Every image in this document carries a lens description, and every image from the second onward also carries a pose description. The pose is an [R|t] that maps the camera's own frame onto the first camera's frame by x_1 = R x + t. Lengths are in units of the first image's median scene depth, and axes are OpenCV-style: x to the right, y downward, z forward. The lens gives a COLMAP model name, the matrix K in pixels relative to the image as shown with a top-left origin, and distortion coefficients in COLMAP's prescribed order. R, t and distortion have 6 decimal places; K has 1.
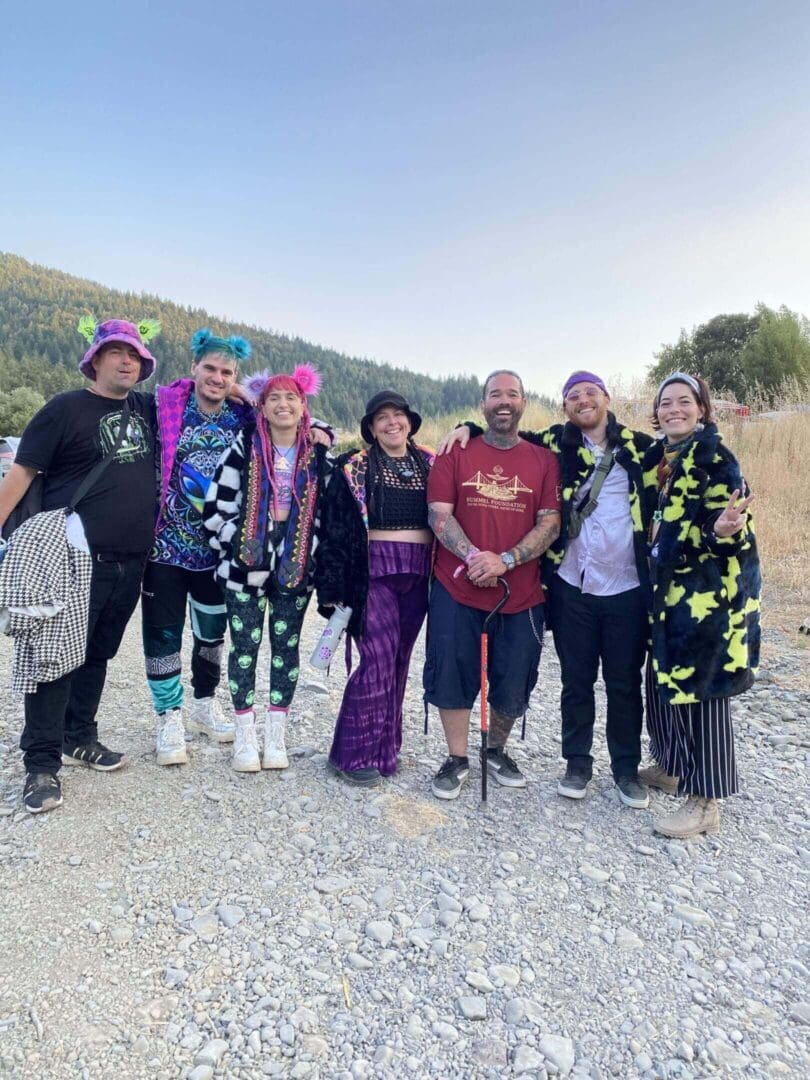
lens RADIAL K [[800.2, 0, 403.3], [0, 800.2, 542.1], [0, 0, 1]] dist [0.004289, -0.002837]
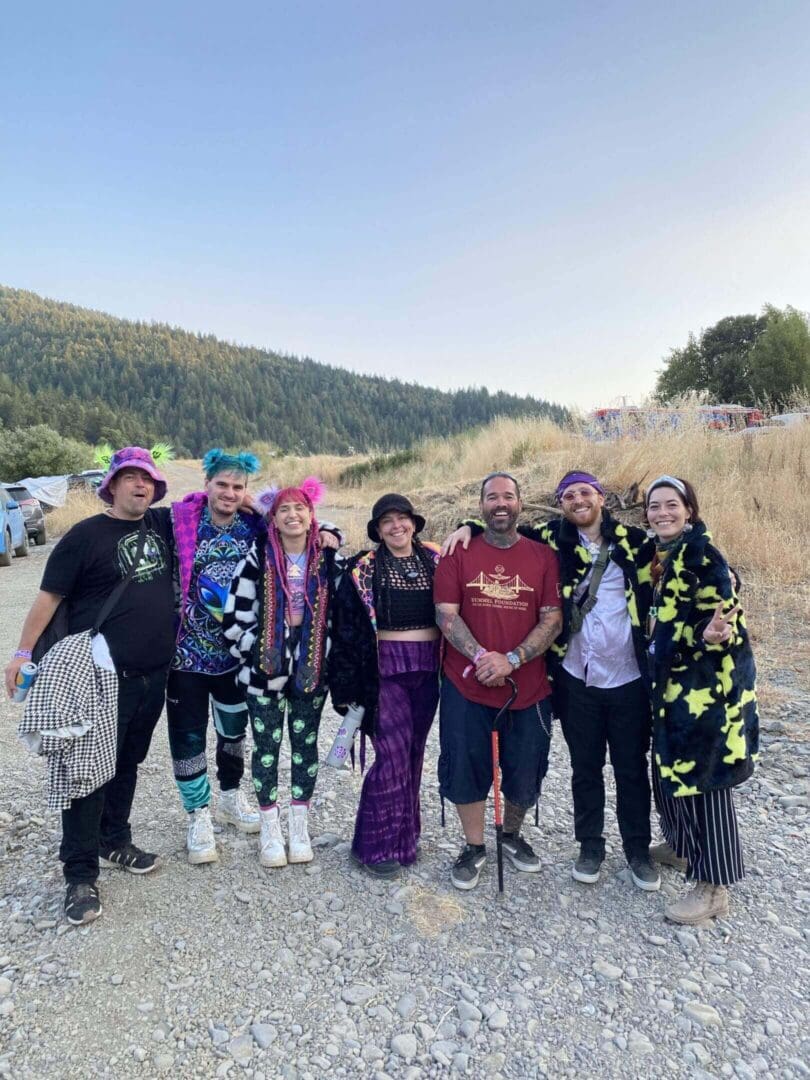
lens RADIAL K [[802.2, 0, 405.0], [0, 802.2, 540.0], [0, 0, 1]] dist [-0.005731, 0.006047]
pose [[0.998592, -0.049003, -0.020296, 0.018365], [0.048617, 0.998635, -0.019082, -0.115860], [0.021203, 0.018069, 0.999612, -0.053150]]
